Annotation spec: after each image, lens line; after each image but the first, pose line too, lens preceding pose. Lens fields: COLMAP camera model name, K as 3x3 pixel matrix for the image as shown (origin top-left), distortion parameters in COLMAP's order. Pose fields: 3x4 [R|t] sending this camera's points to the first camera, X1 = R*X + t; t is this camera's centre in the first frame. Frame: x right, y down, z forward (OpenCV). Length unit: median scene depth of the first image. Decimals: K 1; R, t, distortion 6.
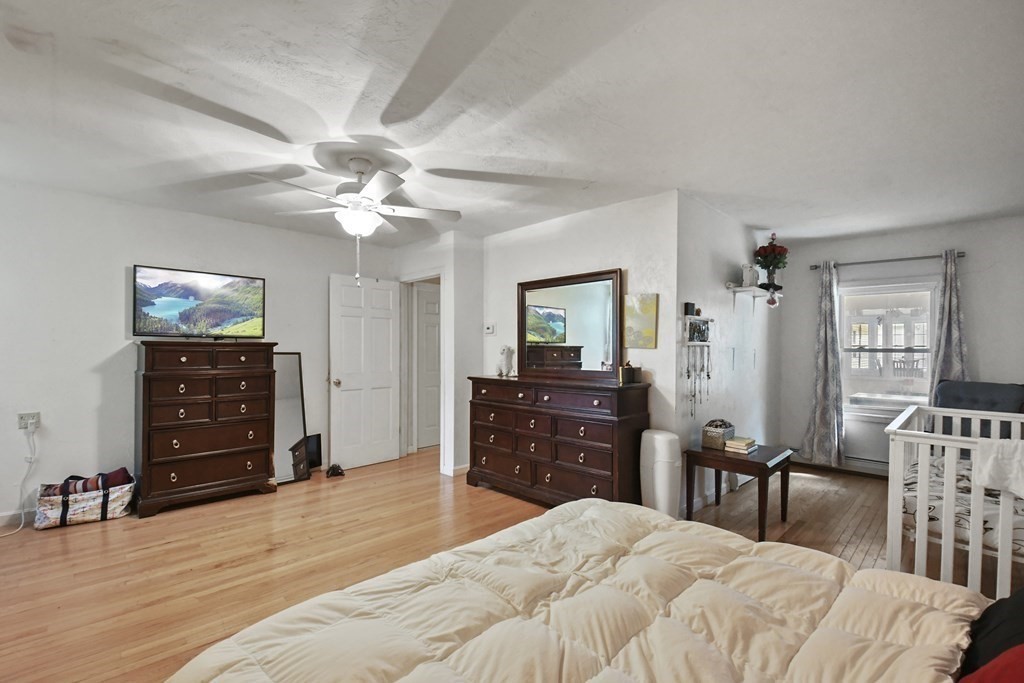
lens RADIAL K [[468.6, 0, 512.0], [0, 468.6, 342.0], [0, 0, 1]] dist [-0.000265, -0.003061]
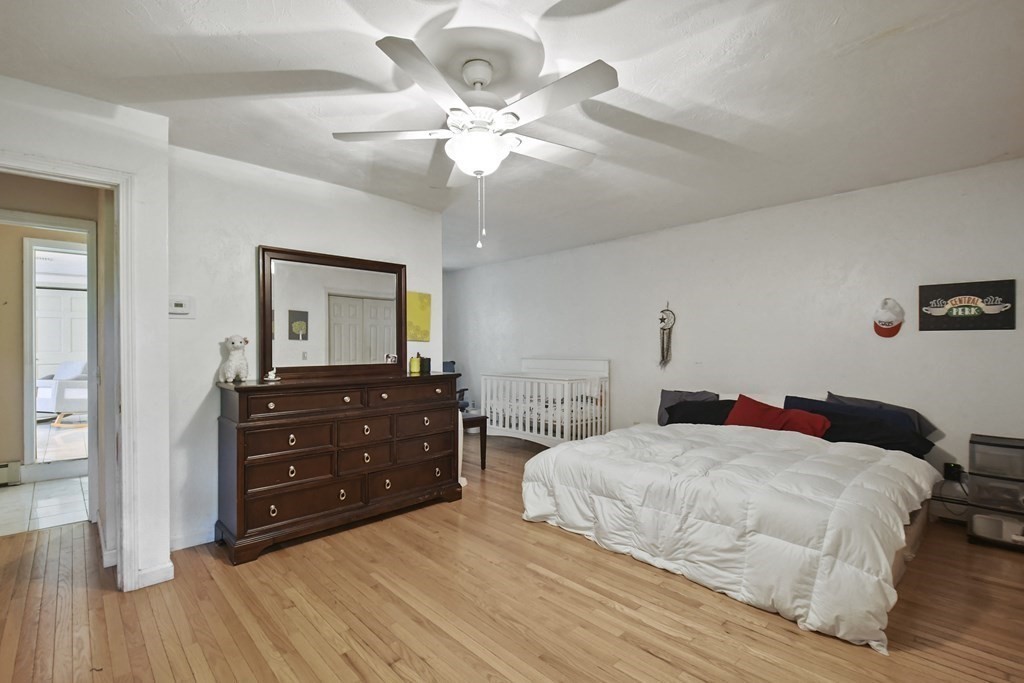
lens RADIAL K [[468.6, 0, 509.2], [0, 468.6, 341.7], [0, 0, 1]] dist [-0.000265, -0.003061]
pose [[0.026471, 0.005252, 0.999636, -0.791236], [-0.016762, 0.999848, -0.004809, 0.015337], [-0.999509, -0.016629, 0.026555, 0.728300]]
